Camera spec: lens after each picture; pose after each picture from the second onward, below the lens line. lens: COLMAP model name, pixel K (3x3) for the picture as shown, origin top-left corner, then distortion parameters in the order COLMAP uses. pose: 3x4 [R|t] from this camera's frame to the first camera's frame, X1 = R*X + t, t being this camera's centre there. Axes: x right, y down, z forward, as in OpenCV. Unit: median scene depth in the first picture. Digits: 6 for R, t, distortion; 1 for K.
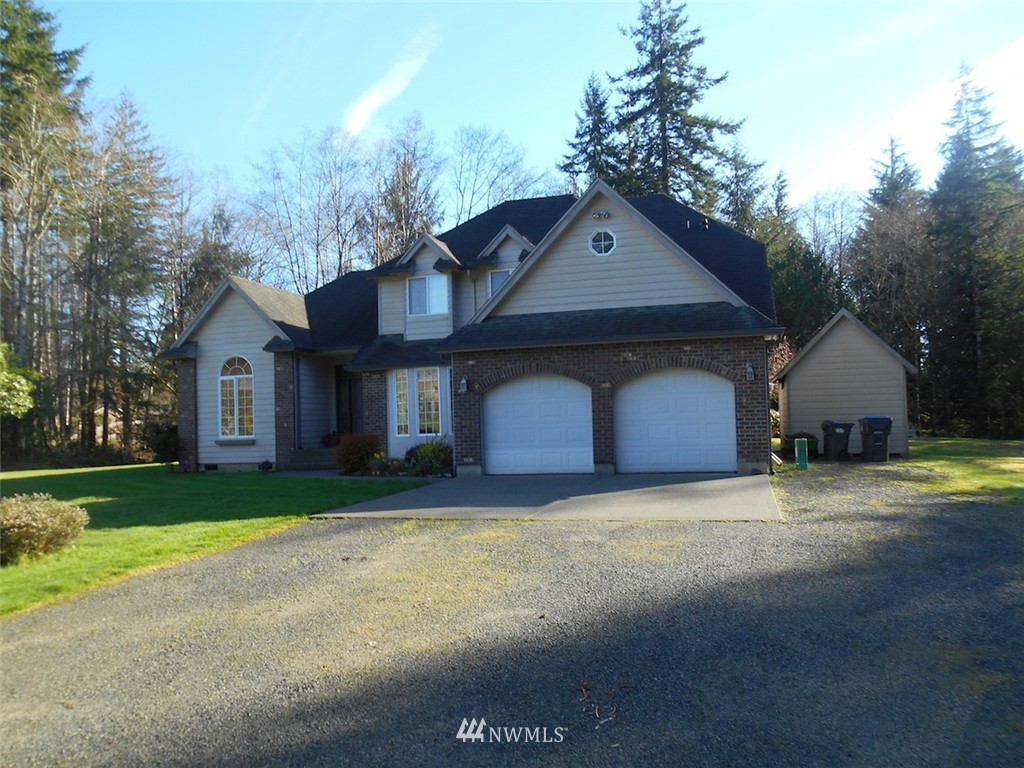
lens RADIAL K [[793.3, 0, 512.0], [0, 793.3, 384.0], [0, 0, 1]] dist [-0.023428, -0.005708]
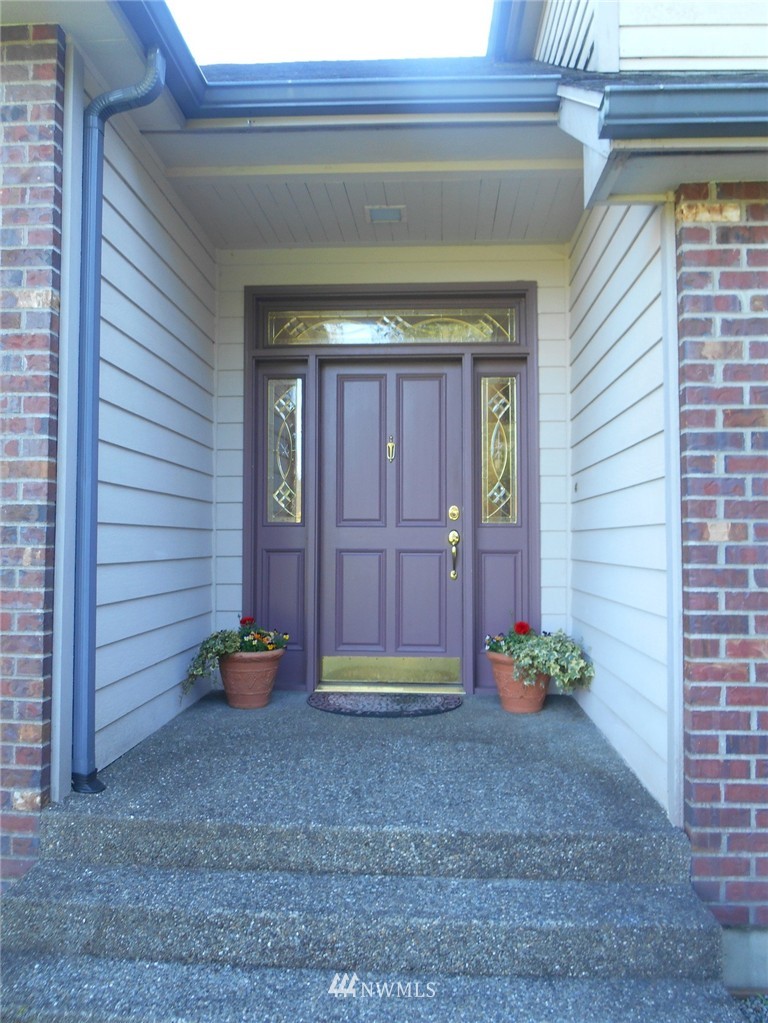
lens RADIAL K [[792.9, 0, 384.0], [0, 792.9, 511.5], [0, 0, 1]] dist [-0.029728, 0.007687]
pose [[0.977542, 0.048755, 0.205022, -0.126016], [-0.048471, 0.998804, -0.006415, 0.018045], [-0.205089, -0.003667, 0.978736, 0.438011]]
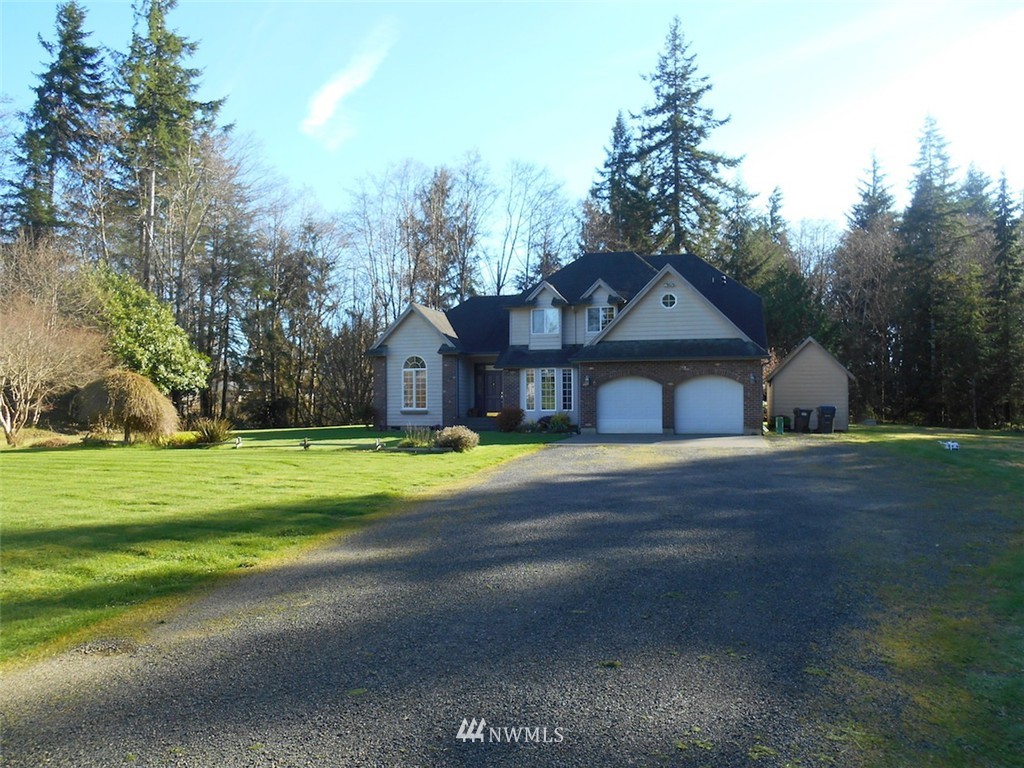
lens RADIAL K [[793.7, 0, 505.9], [0, 793.7, 381.9], [0, 0, 1]] dist [-0.029728, 0.007687]
pose [[0.999593, 0.026908, 0.009463, -0.097780], [-0.027072, 0.999477, 0.017712, -0.008952], [-0.008982, -0.017961, 0.999798, -0.281100]]
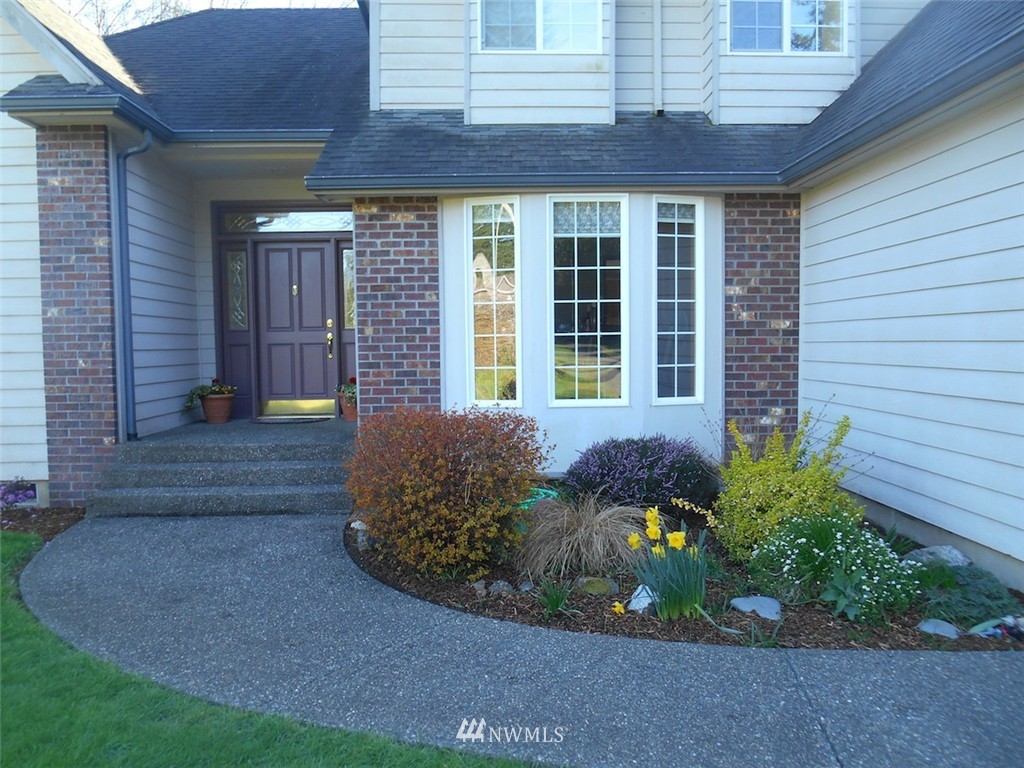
lens RADIAL K [[793.7, 0, 505.9], [0, 793.7, 381.9], [0, 0, 1]] dist [-0.029728, 0.007687]
pose [[0.957916, 0.009504, 0.286891, -0.109023], [-0.032233, 0.996692, 0.074608, 0.015419], [-0.285233, -0.080716, 0.955053, 0.332043]]
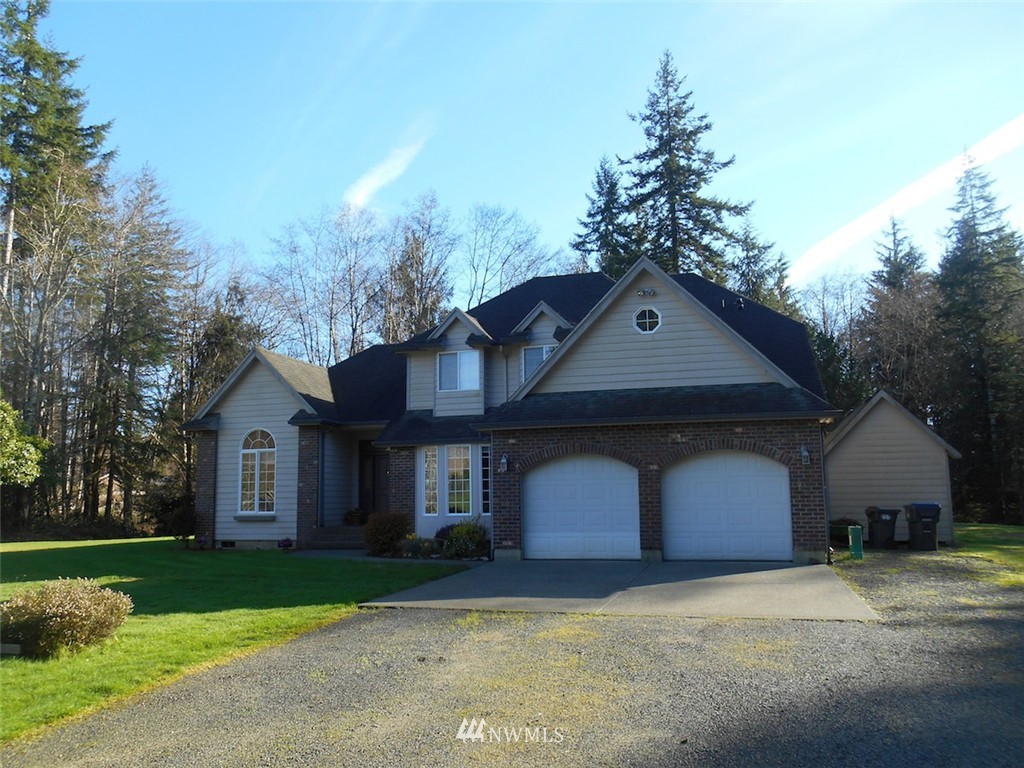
lens RADIAL K [[793.7, 0, 505.9], [0, 793.7, 381.9], [0, 0, 1]] dist [-0.029728, 0.007687]
pose [[0.999861, 0.015855, -0.005237, -0.021112], [-0.016288, 0.995172, -0.096784, -0.001978], [0.003678, 0.096856, 0.995292, 0.011838]]
